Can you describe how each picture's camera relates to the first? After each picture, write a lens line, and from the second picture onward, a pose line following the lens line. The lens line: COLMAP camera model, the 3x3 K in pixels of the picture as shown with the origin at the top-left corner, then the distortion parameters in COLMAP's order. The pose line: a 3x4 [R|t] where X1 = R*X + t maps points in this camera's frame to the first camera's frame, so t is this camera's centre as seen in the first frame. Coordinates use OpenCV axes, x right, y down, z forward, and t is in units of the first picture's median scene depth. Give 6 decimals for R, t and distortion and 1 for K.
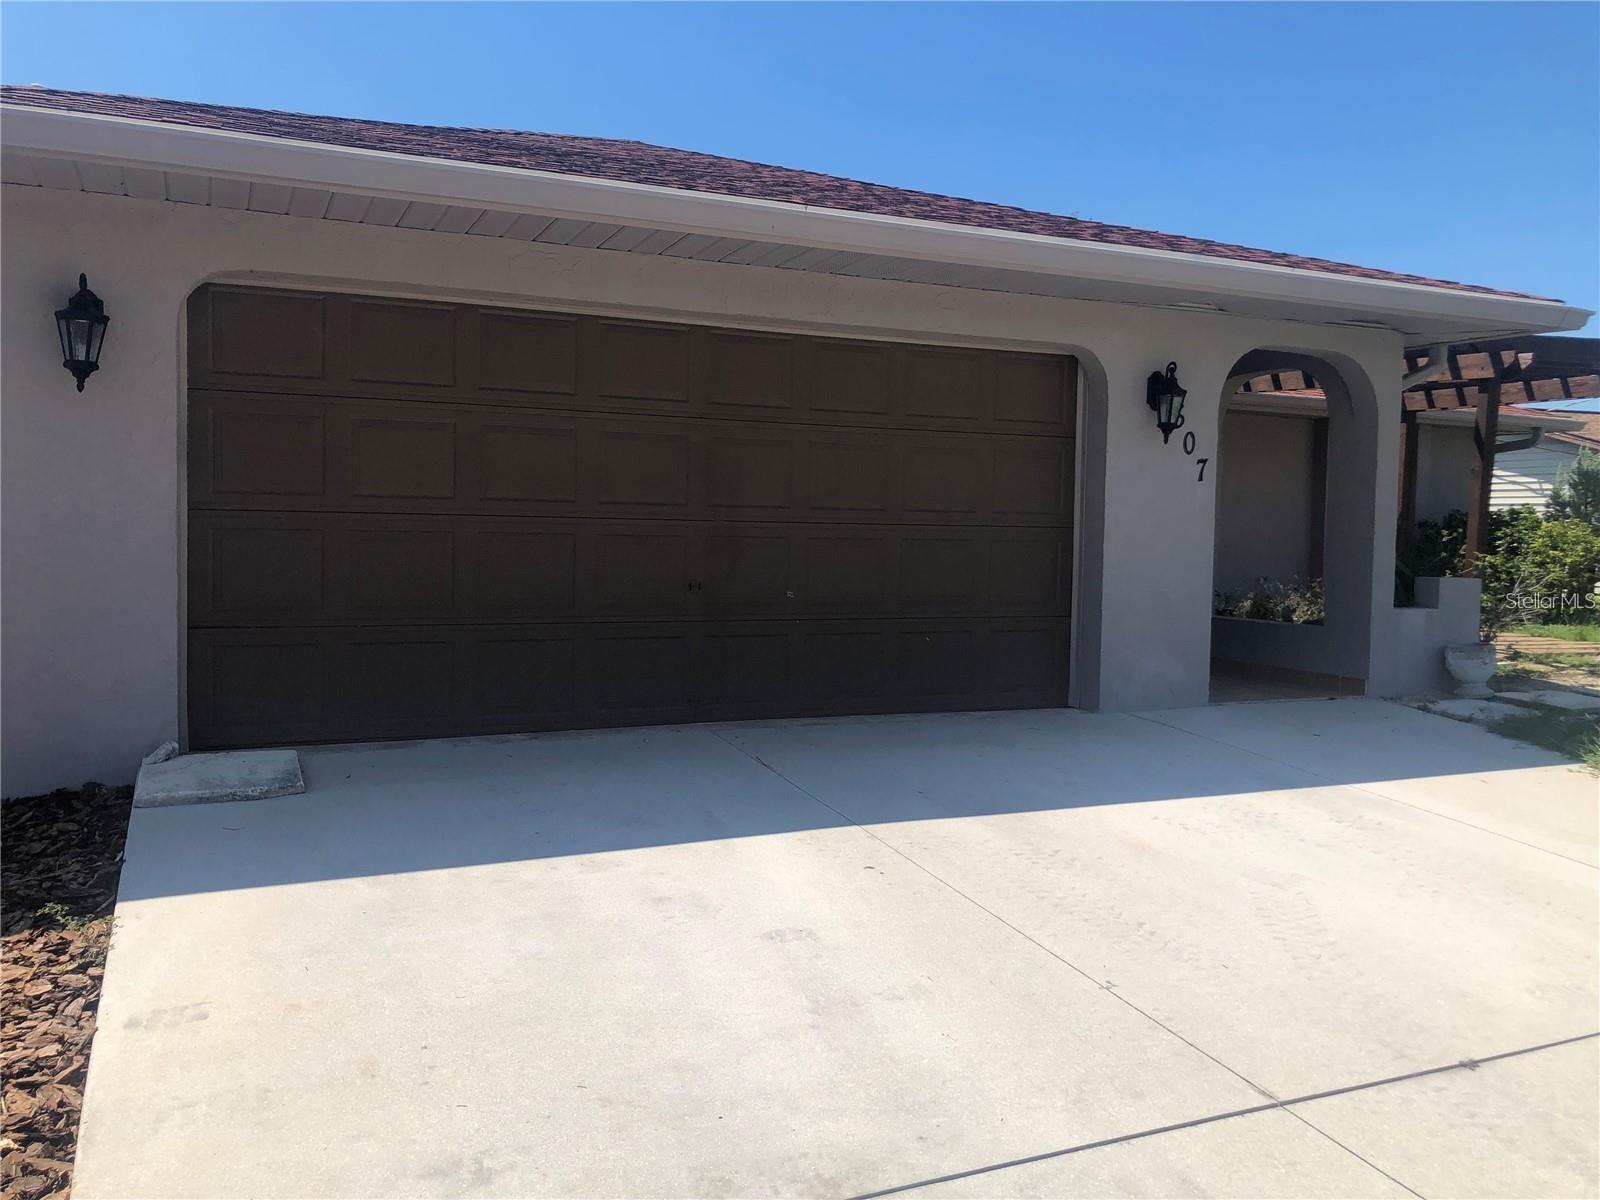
lens RADIAL K [[1338.1, 0, 800.0], [0, 1338.1, 600.0], [0, 0, 1]] dist [0.009218, 0.004362]
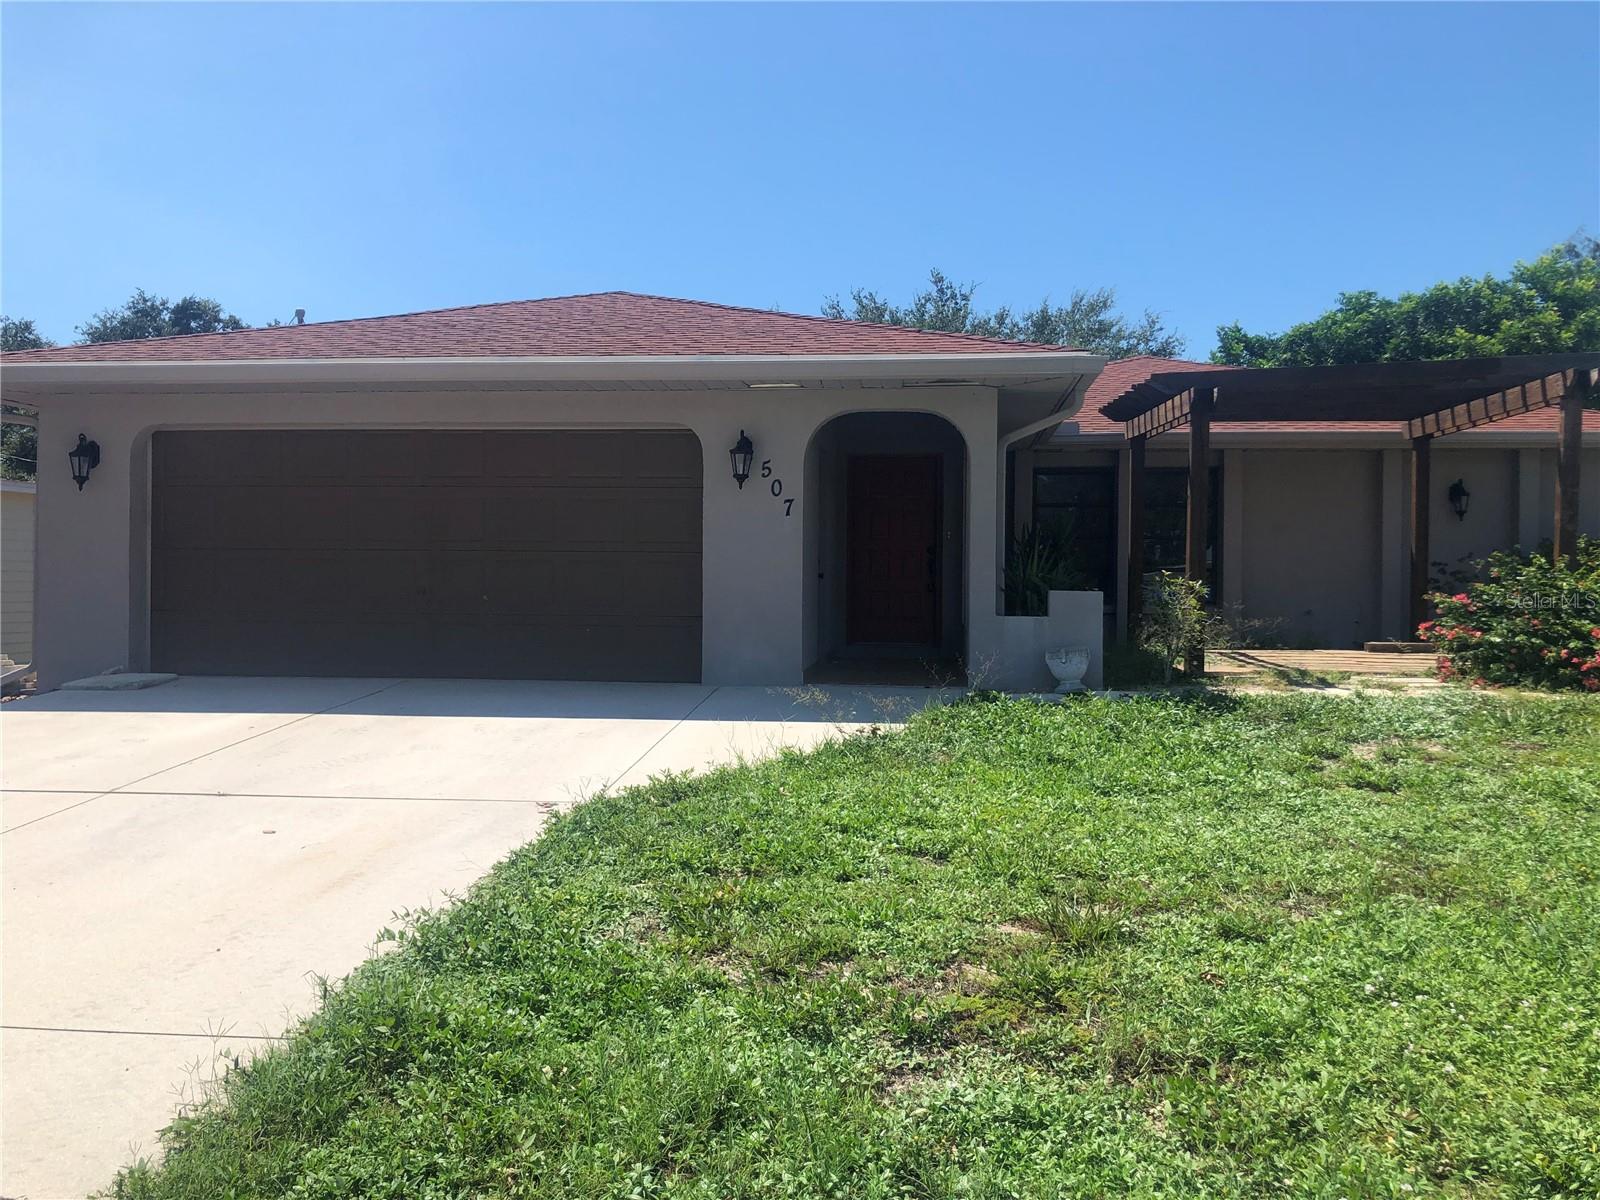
lens RADIAL K [[1338.1, 0, 800.0], [0, 1338.1, 600.0], [0, 0, 1]] dist [0.009218, 0.004362]
pose [[0.871124, -0.012810, -0.490896, 0.963219], [-0.019667, 0.997948, -0.060941, 0.075822], [0.490670, 0.062741, 0.869084, -0.146665]]
